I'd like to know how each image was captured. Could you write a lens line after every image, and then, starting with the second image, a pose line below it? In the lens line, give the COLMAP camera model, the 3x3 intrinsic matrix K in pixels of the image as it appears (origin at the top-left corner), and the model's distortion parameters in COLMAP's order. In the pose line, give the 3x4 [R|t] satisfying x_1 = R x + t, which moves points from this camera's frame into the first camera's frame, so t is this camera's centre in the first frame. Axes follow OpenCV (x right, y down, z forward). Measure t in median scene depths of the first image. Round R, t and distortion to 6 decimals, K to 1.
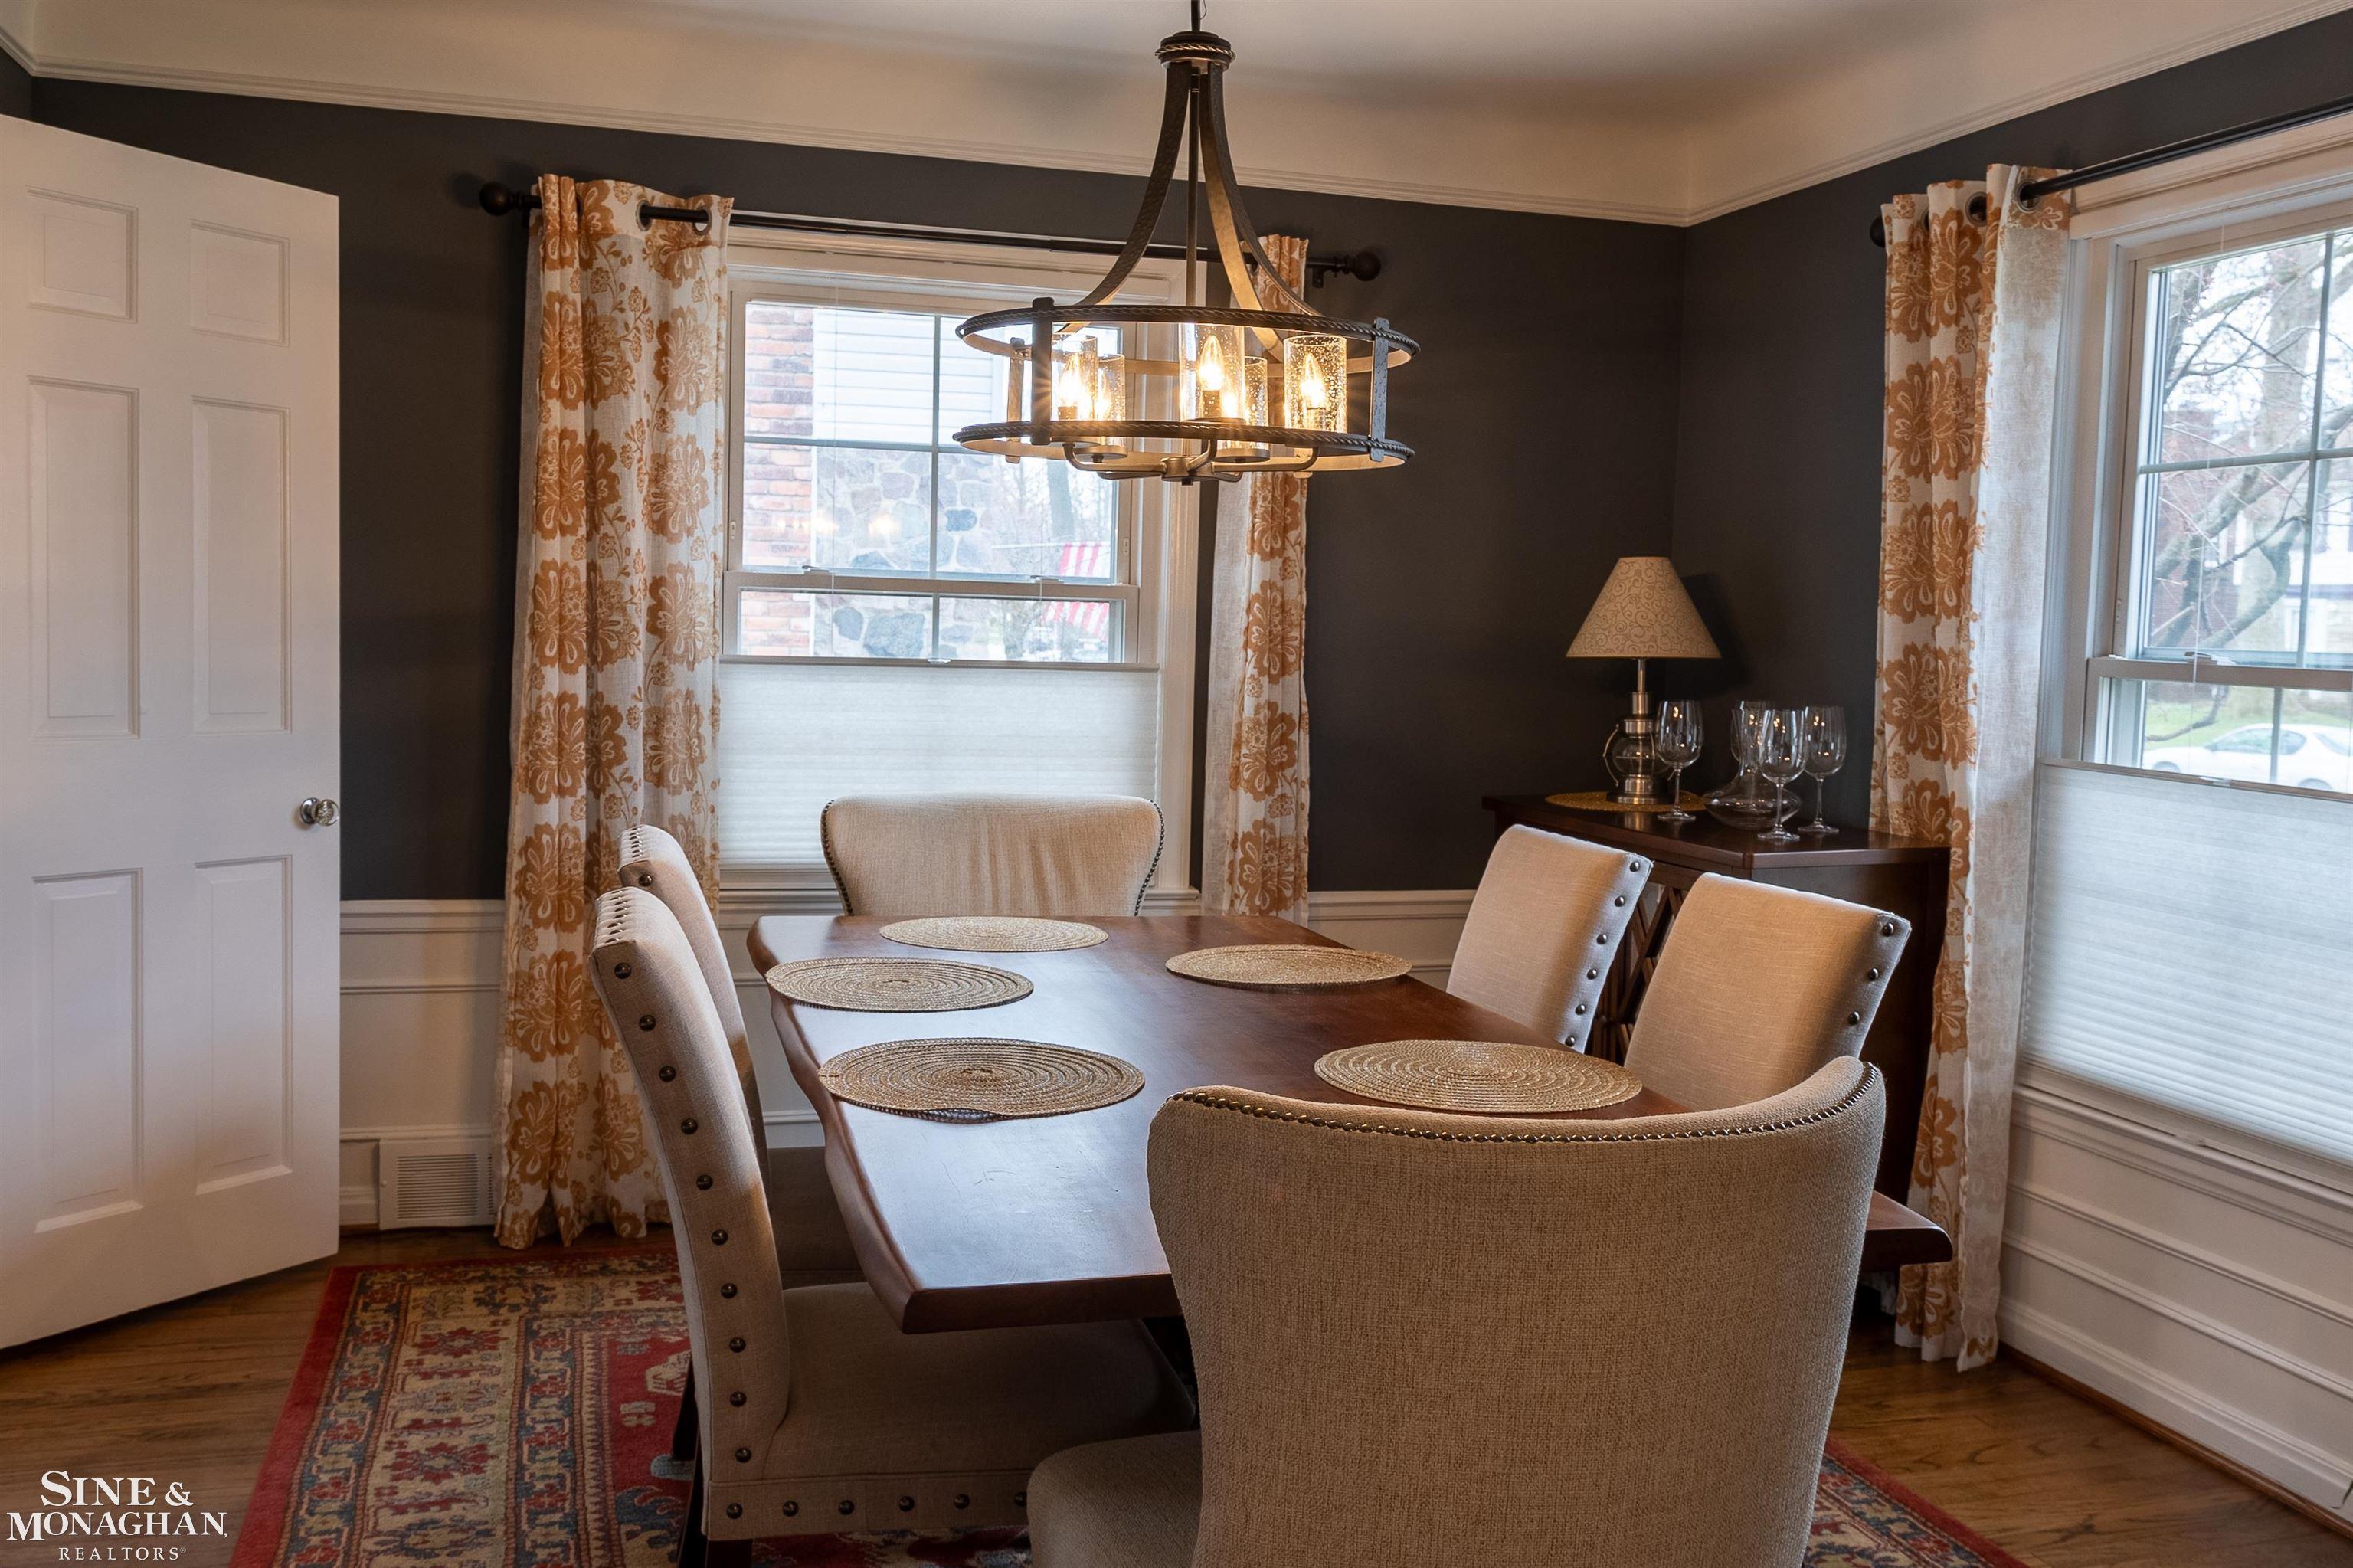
lens RADIAL K [[2078.6, 0, 1176.5], [0, 2078.6, 784.0], [0, 0, 1]] dist [0.002002, -0.014824]
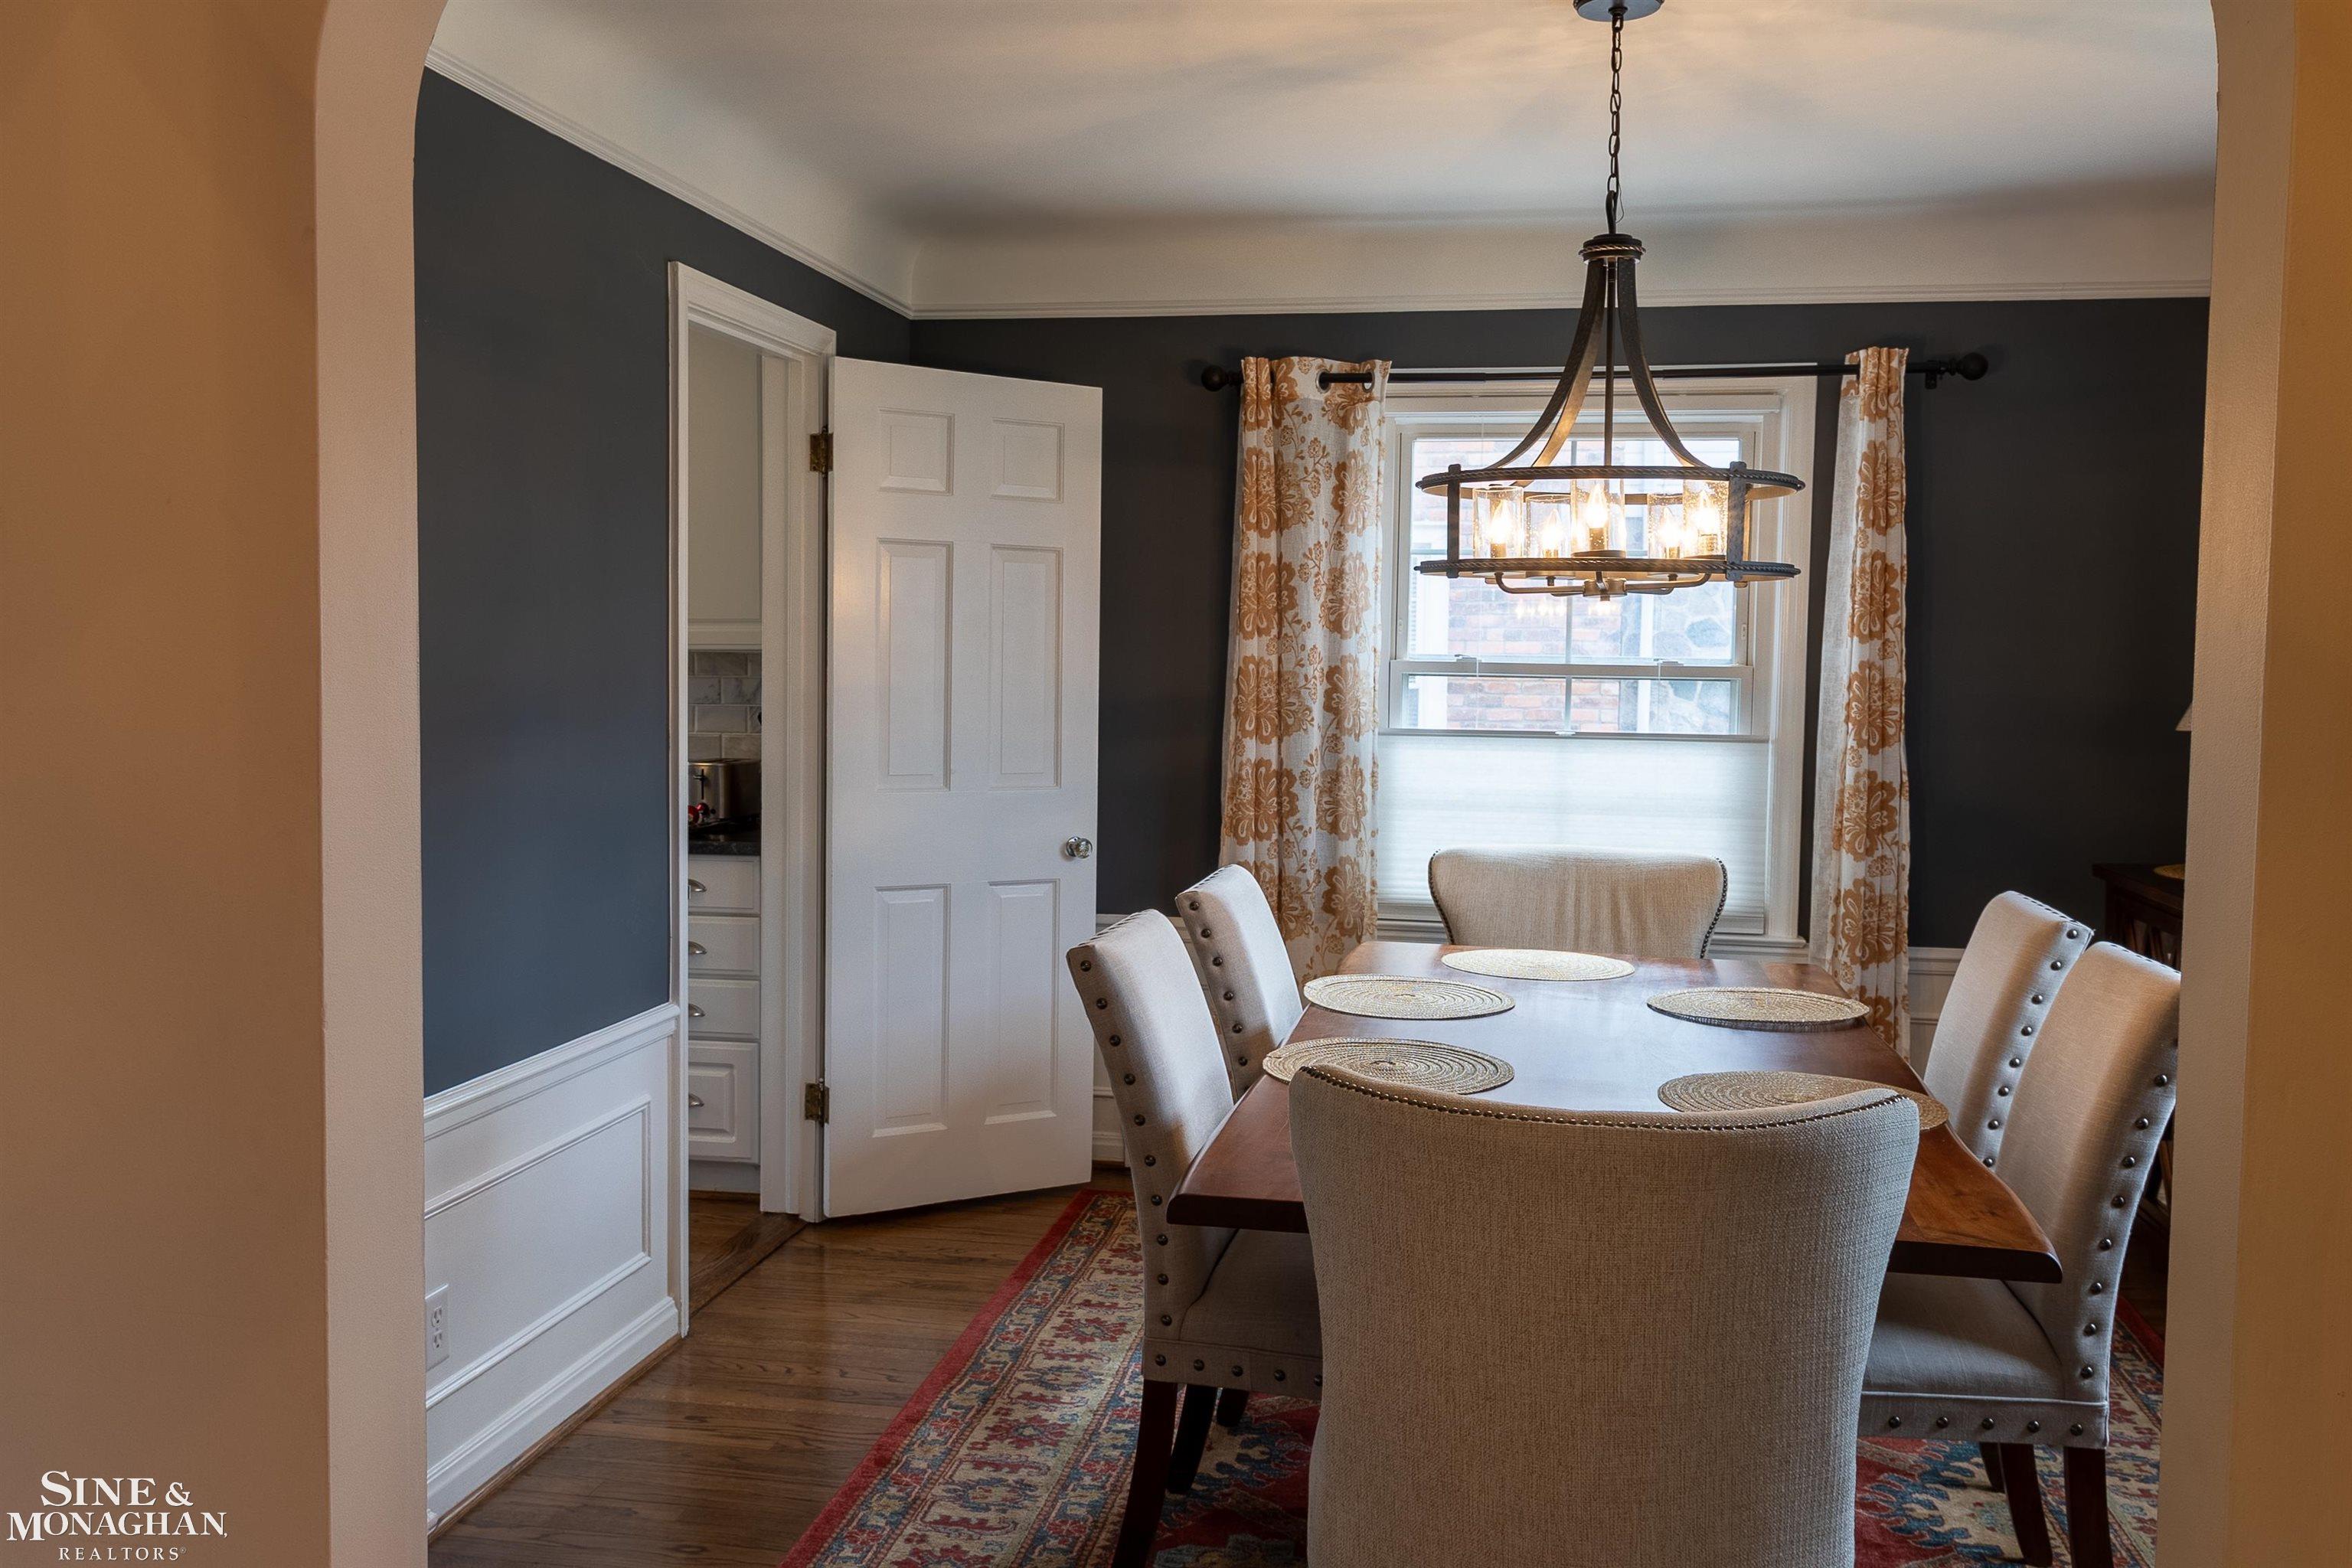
lens RADIAL K [[1961.5, 0, 1176.0], [0, 1961.5, 784.0], [0, 0, 1]] dist [0.007429, 0.000704]
pose [[0.890648, 0.014699, -0.454457, 0.209736], [-0.024362, 0.999584, -0.015413, -0.008666], [0.454041, 0.024799, 0.890635, -0.095252]]
